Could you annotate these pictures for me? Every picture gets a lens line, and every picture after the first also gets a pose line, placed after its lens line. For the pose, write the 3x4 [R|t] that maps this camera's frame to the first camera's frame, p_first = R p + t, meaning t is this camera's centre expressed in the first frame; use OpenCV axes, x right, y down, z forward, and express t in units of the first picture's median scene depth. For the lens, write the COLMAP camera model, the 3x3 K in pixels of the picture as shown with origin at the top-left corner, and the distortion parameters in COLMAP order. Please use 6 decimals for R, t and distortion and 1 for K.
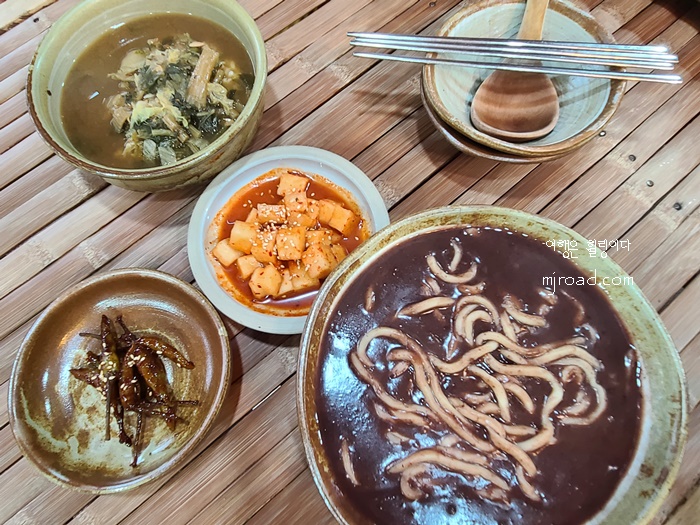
lens RADIAL K [[472.5, 0, 333.2], [0, 472.5, 264.2], [0, 0, 1]] dist [0.002345, 0.001478]
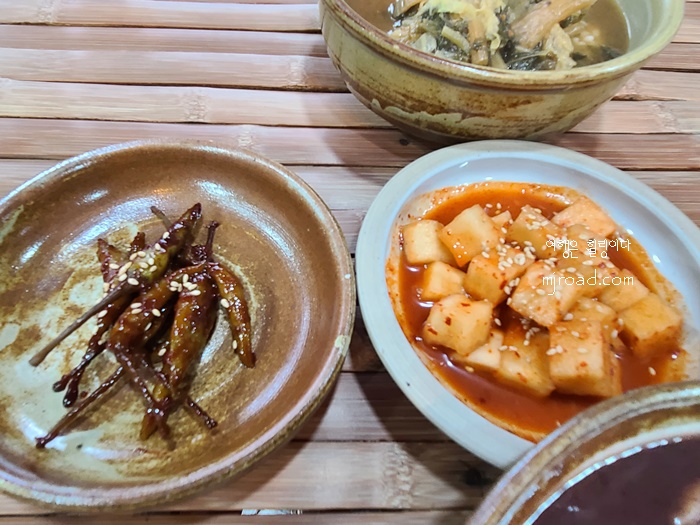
lens RADIAL K [[472.5, 0, 333.2], [0, 472.5, 264.2], [0, 0, 1]] dist [0.002345, 0.001478]
pose [[0.768957, 0.576890, -0.275507, -0.151125], [-0.624051, 0.770901, -0.127560, 0.146348], [0.138800, 0.270019, 0.952798, 0.496500]]
